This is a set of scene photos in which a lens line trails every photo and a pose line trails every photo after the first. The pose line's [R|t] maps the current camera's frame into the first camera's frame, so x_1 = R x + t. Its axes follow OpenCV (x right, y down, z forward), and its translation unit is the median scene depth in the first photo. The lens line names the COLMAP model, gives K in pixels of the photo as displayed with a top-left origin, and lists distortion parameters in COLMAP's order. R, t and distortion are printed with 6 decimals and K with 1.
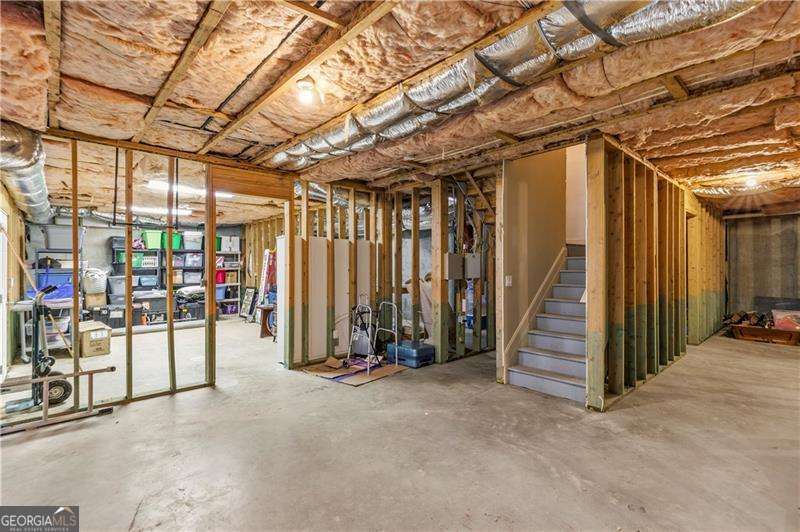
lens RADIAL K [[368.7, 0, 399.0], [0, 368.7, 265.6], [0, 0, 1]] dist [0.002200, 0.000483]
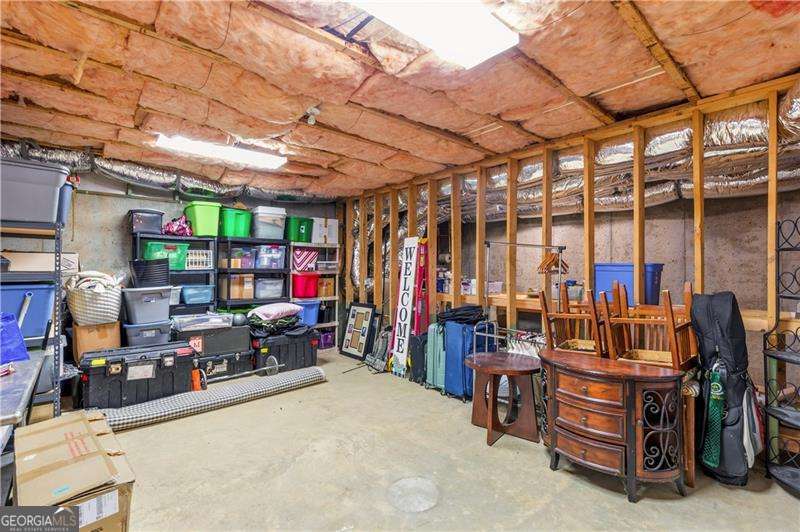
lens RADIAL K [[368.7, 0, 401.1], [0, 368.7, 265.7], [0, 0, 1]] dist [0.002200, 0.000483]
pose [[0.999802, 0.005115, -0.019217, -0.364746], [-0.005258, 0.999958, -0.007440, 0.001289], [0.019178, 0.007540, 0.999788, 0.458956]]
